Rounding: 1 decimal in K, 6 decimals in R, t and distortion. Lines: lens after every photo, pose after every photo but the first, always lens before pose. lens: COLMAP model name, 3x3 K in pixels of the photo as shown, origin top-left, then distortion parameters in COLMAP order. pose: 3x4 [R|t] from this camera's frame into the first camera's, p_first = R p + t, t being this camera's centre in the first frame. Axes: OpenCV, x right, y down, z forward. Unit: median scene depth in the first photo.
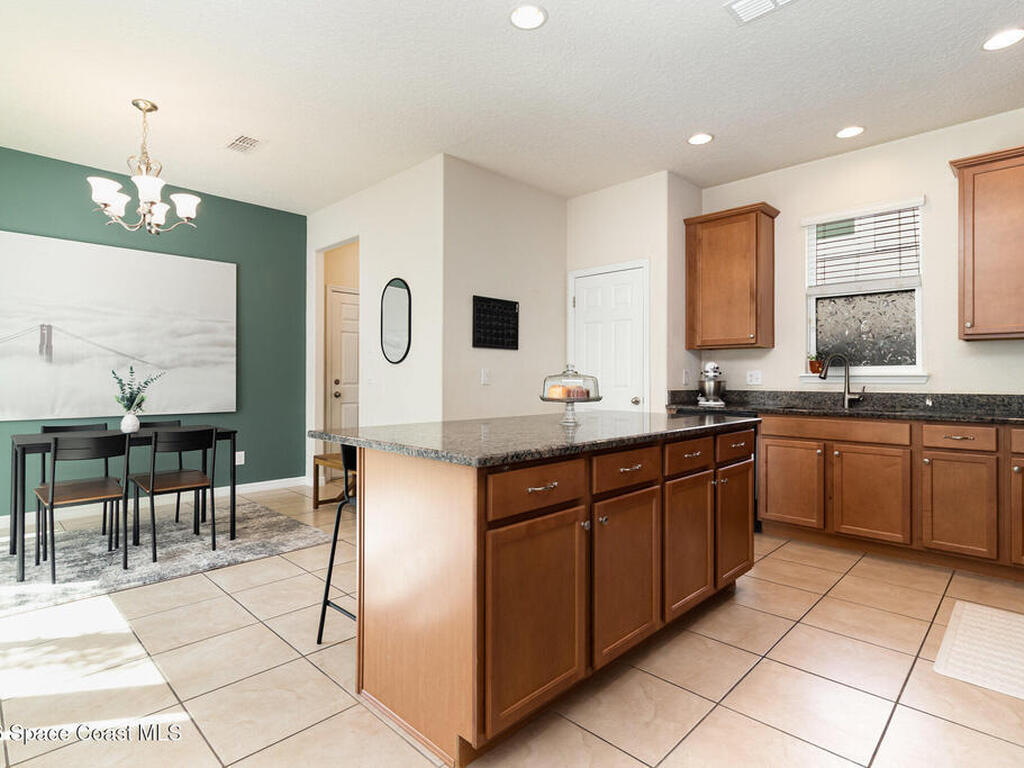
lens RADIAL K [[532.3, 0, 513.3], [0, 532.3, 377.4], [0, 0, 1]] dist [-0.005870, 0.002274]
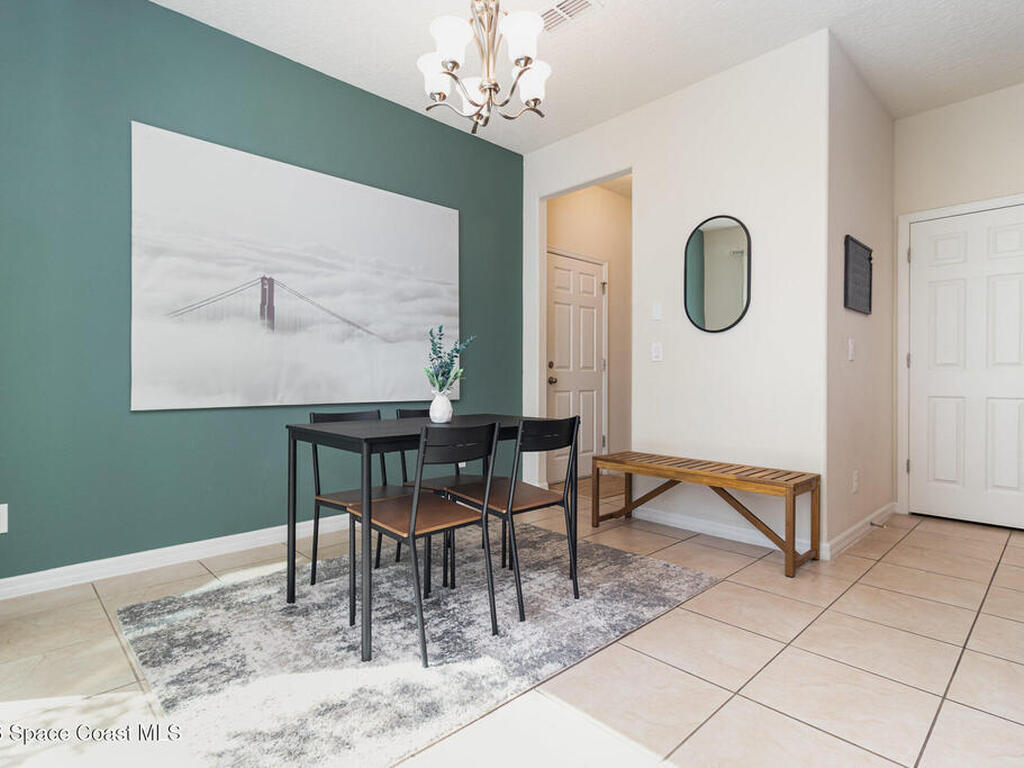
lens RADIAL K [[532.3, 0, 504.9], [0, 532.3, 380.8], [0, 0, 1]] dist [-0.005870, 0.002274]
pose [[0.999275, -0.001235, -0.038052, -0.534707], [0.001381, 0.999992, 0.003821, 0.042386], [0.038047, -0.003871, 0.999268, 0.280973]]
